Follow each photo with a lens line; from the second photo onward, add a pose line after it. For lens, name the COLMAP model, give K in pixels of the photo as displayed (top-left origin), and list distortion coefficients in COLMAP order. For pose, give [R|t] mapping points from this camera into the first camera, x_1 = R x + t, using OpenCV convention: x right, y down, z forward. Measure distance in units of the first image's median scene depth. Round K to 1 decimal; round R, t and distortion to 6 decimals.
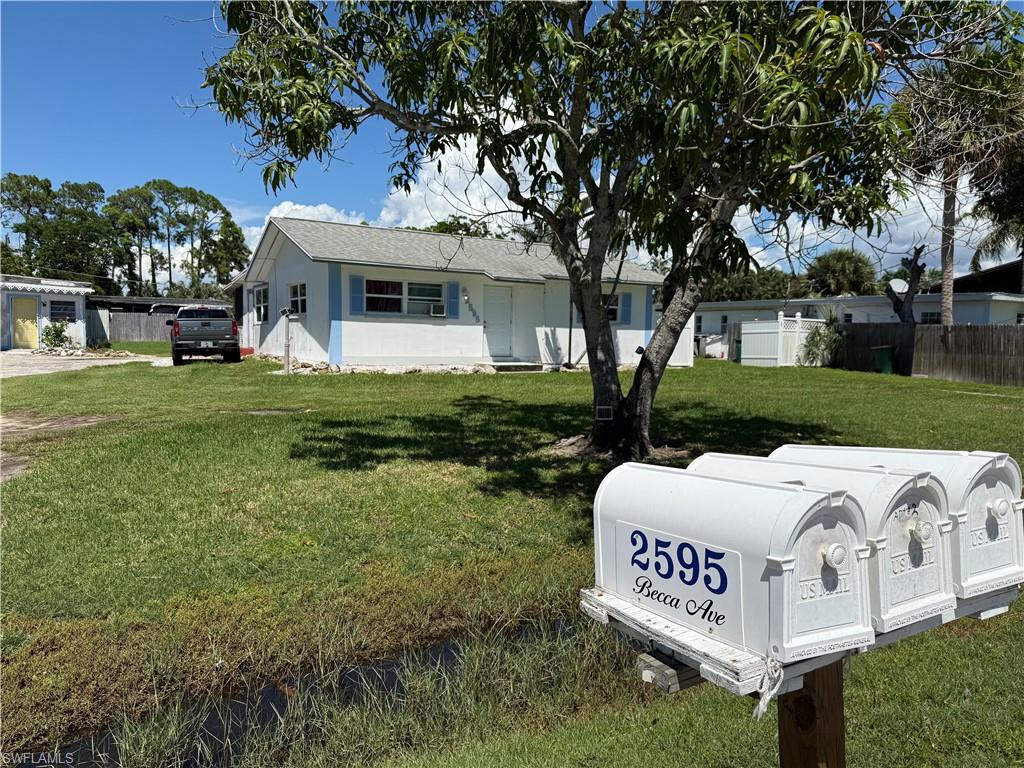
lens RADIAL K [[719.1, 0, 516.7], [0, 719.1, 399.2], [0, 0, 1]] dist [0.066363, -0.085032]
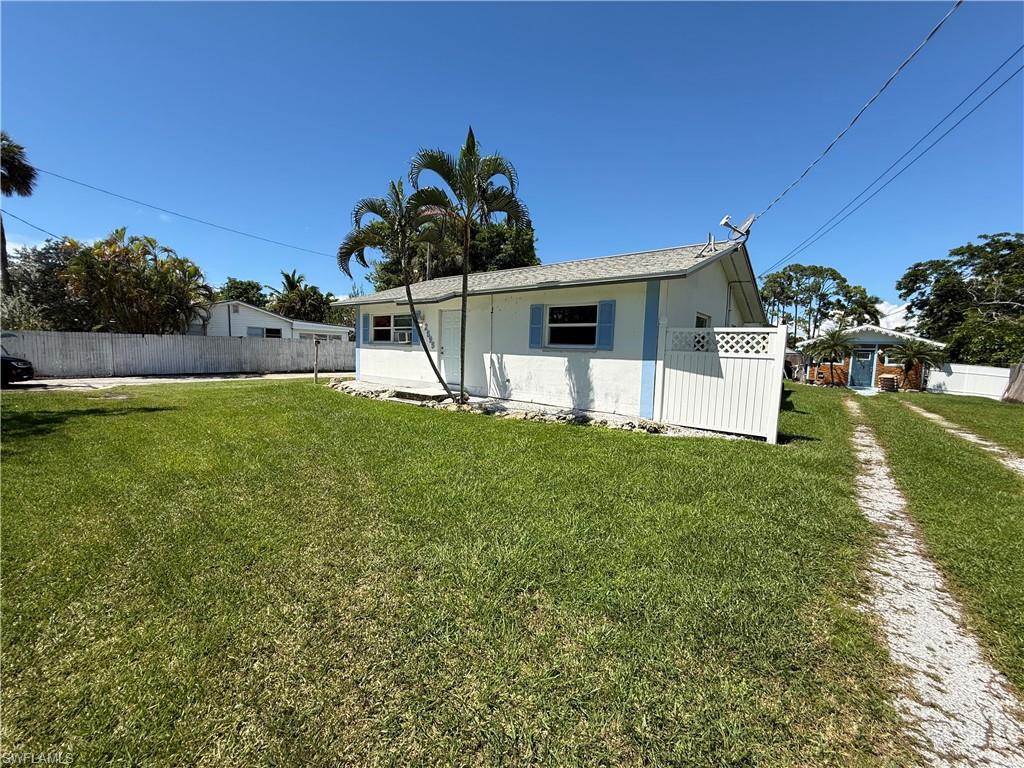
lens RADIAL K [[408.6, 0, 512.7], [0, 408.6, 383.9], [0, 0, 1]] dist [0.001442, -0.000398]
pose [[0.348083, 0.064042, -0.935274, 0.508959], [-0.109778, 0.993584, 0.027179, -0.082565], [0.931014, 0.093212, 0.352880, 0.877398]]
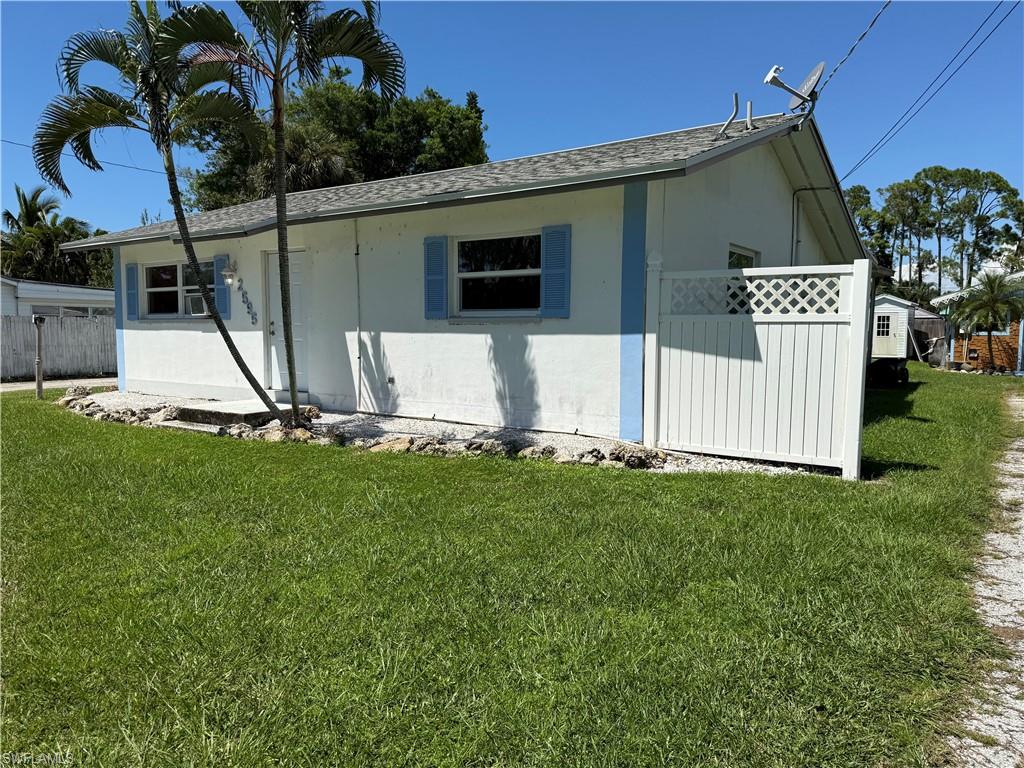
lens RADIAL K [[719.1, 0, 517.1], [0, 719.1, 388.2], [0, 0, 1]] dist [0.066363, -0.085032]
pose [[0.415963, 0.051752, -0.907908, 0.501743], [-0.077112, 0.996791, 0.021489, -0.083770], [0.906106, 0.061072, 0.418619, 0.923921]]
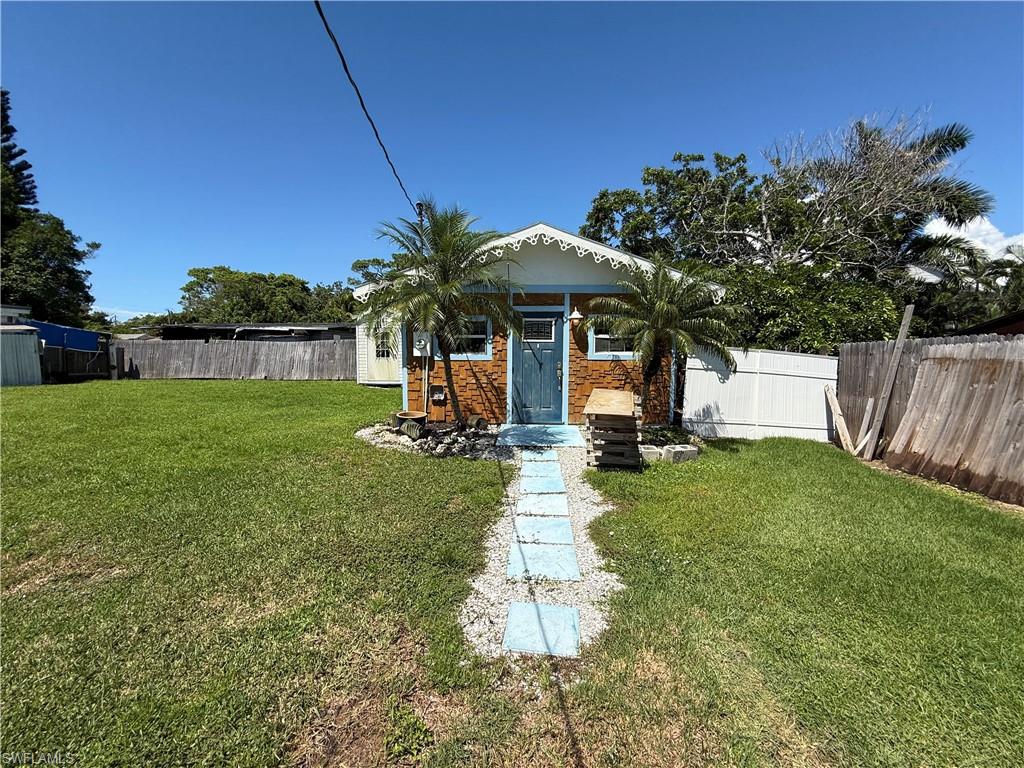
lens RADIAL K [[408.6, 0, 509.3], [0, 408.6, 384.1], [0, 0, 1]] dist [0.001442, -0.000398]
pose [[0.817285, 0.029289, -0.575489, -0.001797], [-0.039695, 0.999197, -0.005520, -0.179550], [0.574865, 0.027355, 0.817791, 1.816934]]
